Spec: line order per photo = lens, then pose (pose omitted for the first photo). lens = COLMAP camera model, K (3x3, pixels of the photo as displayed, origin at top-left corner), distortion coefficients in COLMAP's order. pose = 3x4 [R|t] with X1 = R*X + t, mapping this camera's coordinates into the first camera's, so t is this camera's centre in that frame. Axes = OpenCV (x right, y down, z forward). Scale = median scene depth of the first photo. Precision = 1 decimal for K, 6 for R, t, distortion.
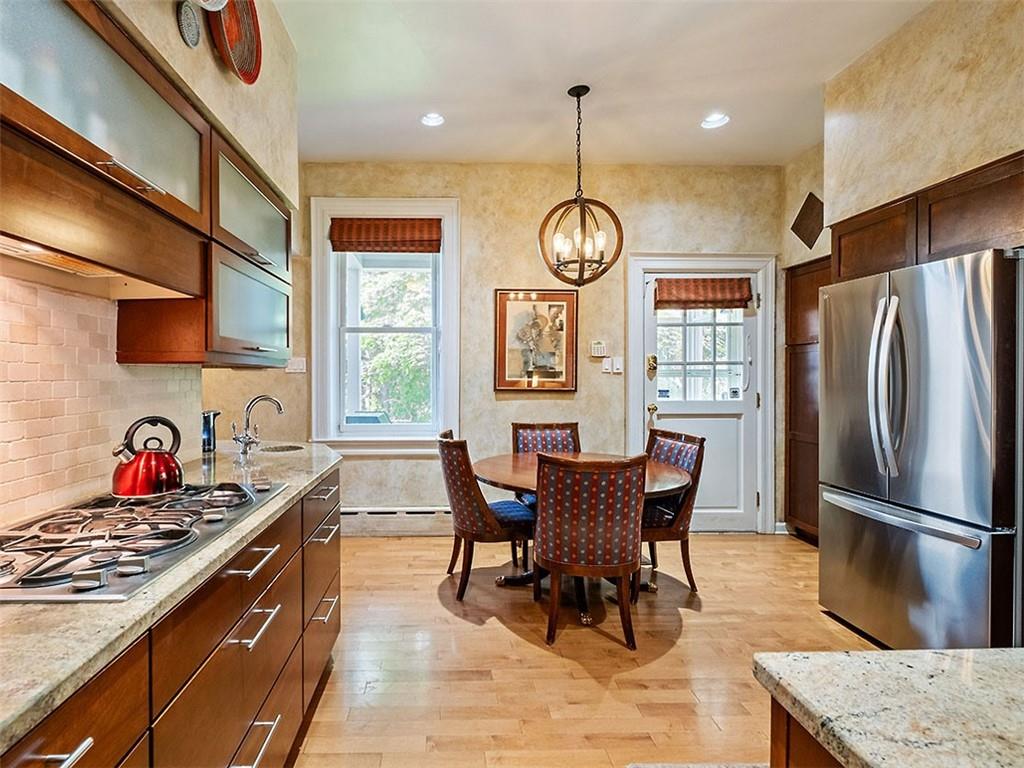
lens RADIAL K [[469.1, 0, 508.5], [0, 469.1, 381.8], [0, 0, 1]] dist [-0.007572, -0.000769]
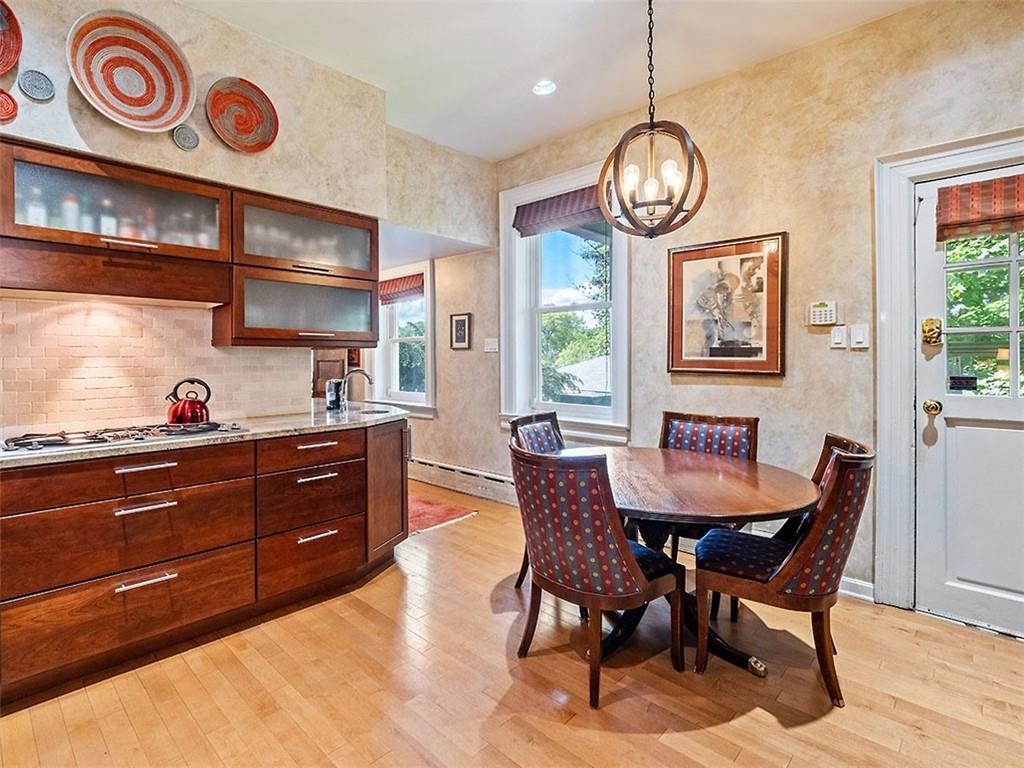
lens RADIAL K [[499.0, 0, 490.2], [0, 499.0, 361.4], [0, 0, 1]] dist [-0.001299, -0.002436]
pose [[0.701673, 0.004047, -0.712488, 0.375656], [-0.006021, 0.999982, -0.000251, 0.002303], [0.712474, 0.004466, 0.701684, 0.156234]]
